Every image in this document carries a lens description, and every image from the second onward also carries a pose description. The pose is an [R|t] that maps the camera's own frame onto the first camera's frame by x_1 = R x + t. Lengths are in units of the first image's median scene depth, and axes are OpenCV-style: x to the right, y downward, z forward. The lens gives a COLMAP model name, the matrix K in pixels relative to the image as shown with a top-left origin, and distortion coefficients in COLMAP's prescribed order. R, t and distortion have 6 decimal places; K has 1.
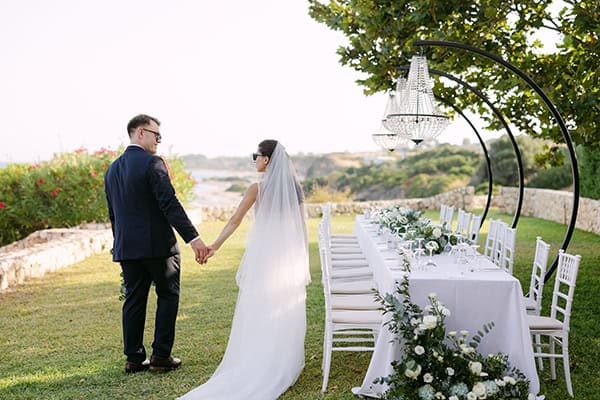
lens RADIAL K [[991.8, 0, 298.5], [0, 991.8, 209.7], [0, 0, 1]] dist [0.025980, 0.100355]
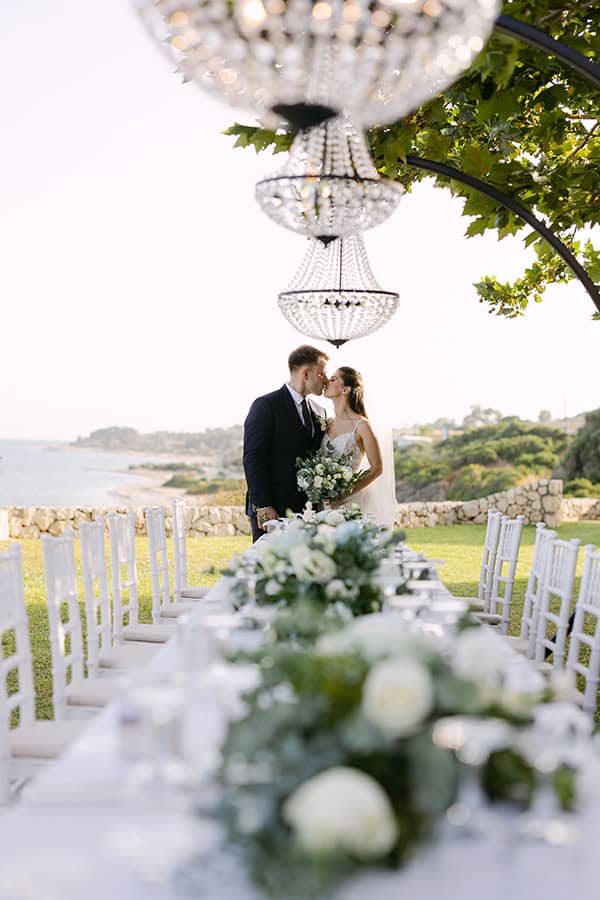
lens RADIAL K [[1487.7, 0, 318.9], [0, 1487.7, 450.3], [0, 0, 1]] dist [0.025980, 0.100355]
pose [[0.999619, 0.021290, 0.017553, 0.054131], [-0.020467, 0.998741, -0.045800, -0.000794], [-0.018506, 0.045424, 0.998796, 0.343129]]
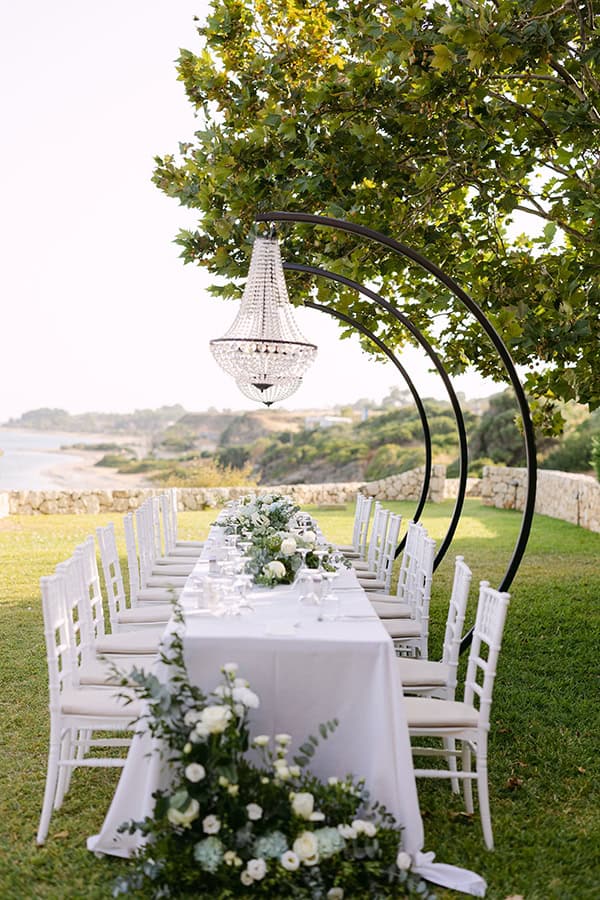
lens RADIAL K [[1487.7, 0, 318.9], [0, 1487.7, 450.3], [0, 0, 1]] dist [0.025980, 0.100355]
pose [[0.997535, 0.015032, 0.068547, 0.042694], [-0.012935, 0.999438, -0.030932, -0.002560], [-0.068974, 0.029969, 0.997168, 0.062470]]
